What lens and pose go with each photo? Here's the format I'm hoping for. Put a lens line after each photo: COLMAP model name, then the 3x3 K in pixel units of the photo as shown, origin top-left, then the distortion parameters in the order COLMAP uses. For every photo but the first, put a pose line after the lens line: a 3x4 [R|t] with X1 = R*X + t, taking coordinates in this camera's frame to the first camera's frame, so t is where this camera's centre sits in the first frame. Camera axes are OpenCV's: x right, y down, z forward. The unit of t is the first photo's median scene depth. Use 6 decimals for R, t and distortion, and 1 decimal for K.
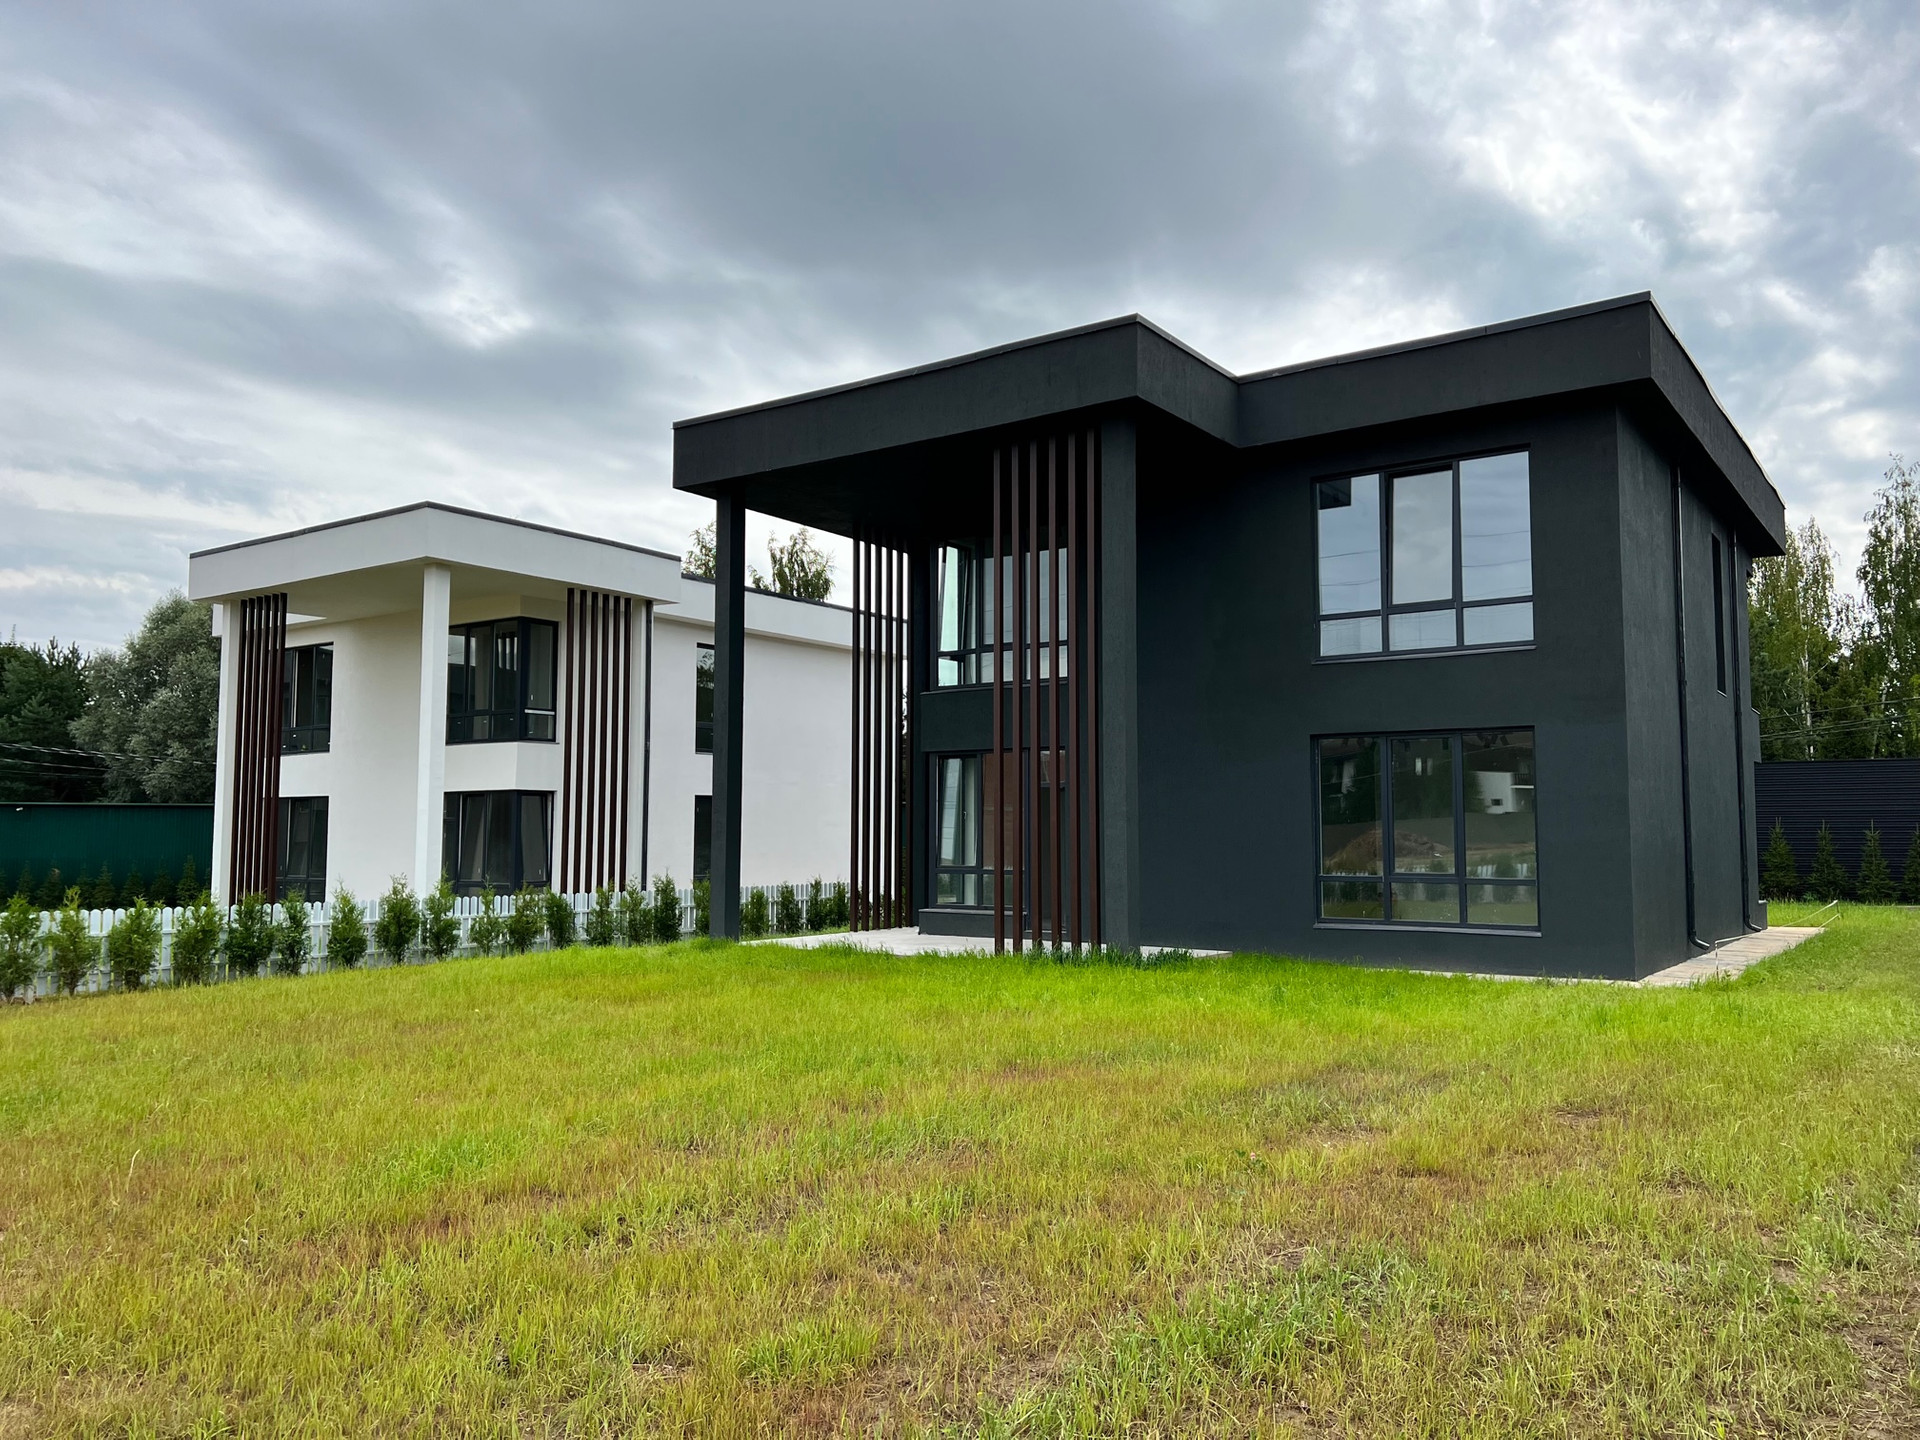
lens RADIAL K [[1447.7, 0, 968.5], [0, 1447.7, 737.9], [0, 0, 1]] dist [0.065786, -0.073414]
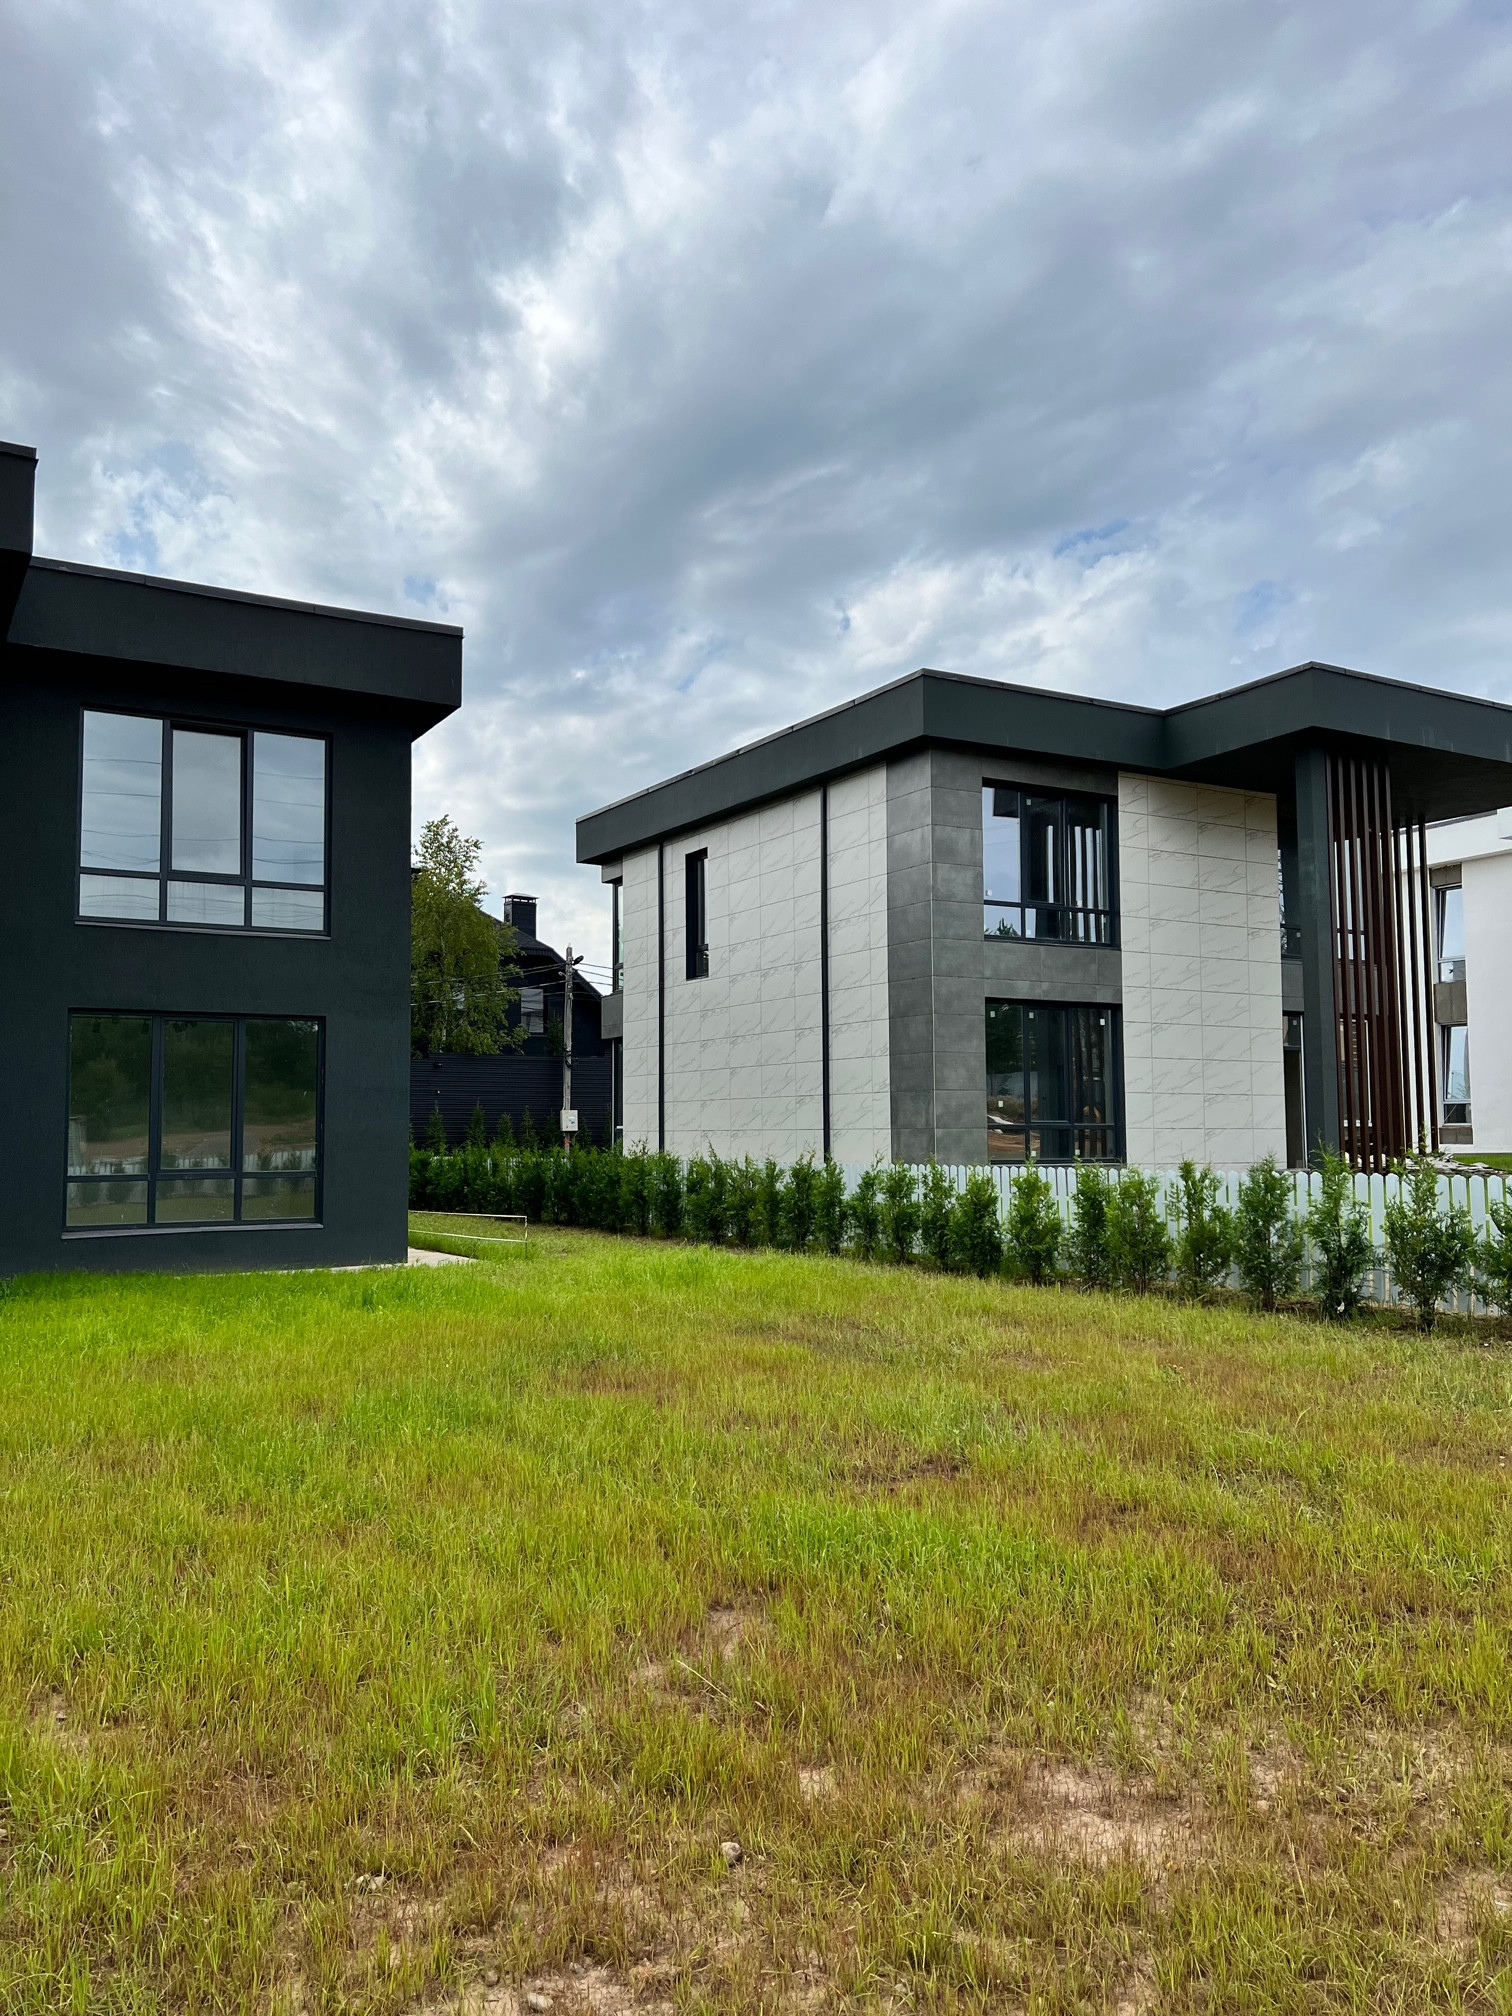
lens RADIAL K [[1520.1, 0, 751.1], [0, 1520.1, 1011.9], [0, 0, 1]] dist [0.065786, -0.073414]
pose [[0.406972, 0.068787, 0.910847, -0.428566], [-0.055498, 0.997180, -0.050510, 0.024386], [-0.911753, -0.029993, 0.409642, 0.296539]]
